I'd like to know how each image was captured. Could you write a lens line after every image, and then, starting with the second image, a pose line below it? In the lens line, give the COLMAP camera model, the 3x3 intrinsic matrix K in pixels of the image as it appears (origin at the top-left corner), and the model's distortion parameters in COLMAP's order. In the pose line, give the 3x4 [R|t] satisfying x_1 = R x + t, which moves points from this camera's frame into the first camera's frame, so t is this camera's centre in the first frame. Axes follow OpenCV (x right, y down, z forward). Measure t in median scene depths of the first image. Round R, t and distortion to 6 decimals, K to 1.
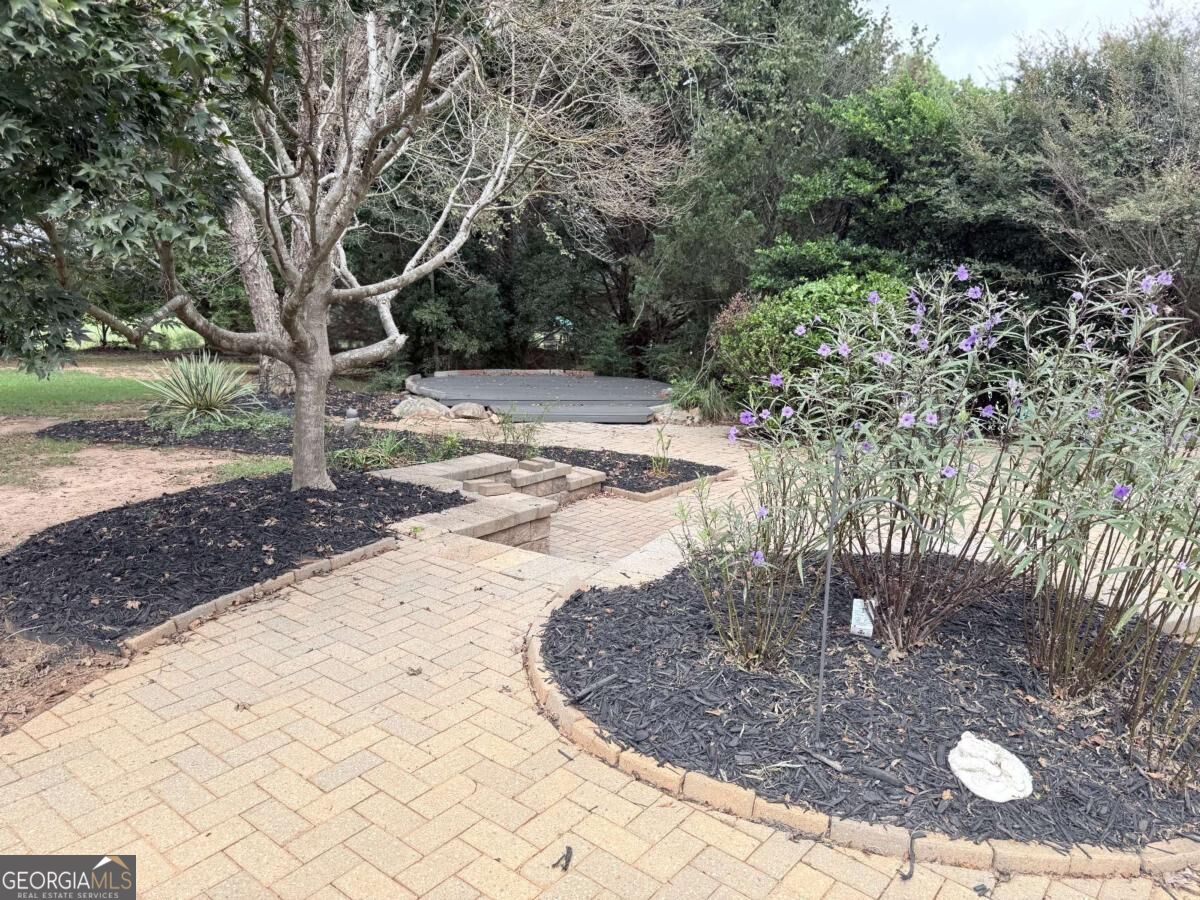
lens RADIAL K [[845.1, 0, 601.3], [0, 845.1, 461.9], [0, 0, 1]] dist [0.058103, -0.071862]
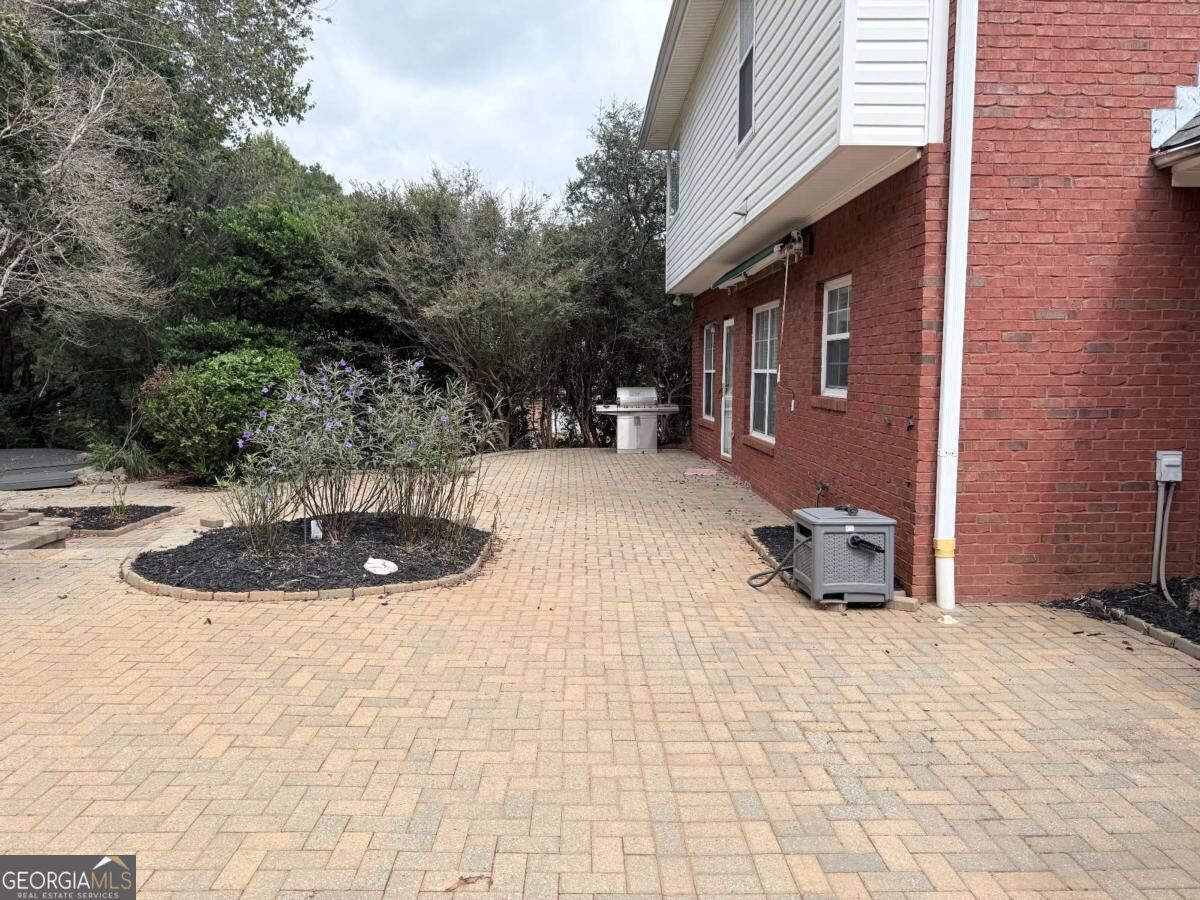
lens RADIAL K [[814.8, 0, 603.9], [0, 814.8, 453.8], [0, 0, 1]] dist [0.119600, -0.231278]
pose [[0.762060, -0.087336, 0.641589, -0.123351], [0.137304, 0.990125, -0.028304, 0.046050], [-0.632781, 0.109662, 0.766526, -0.284283]]
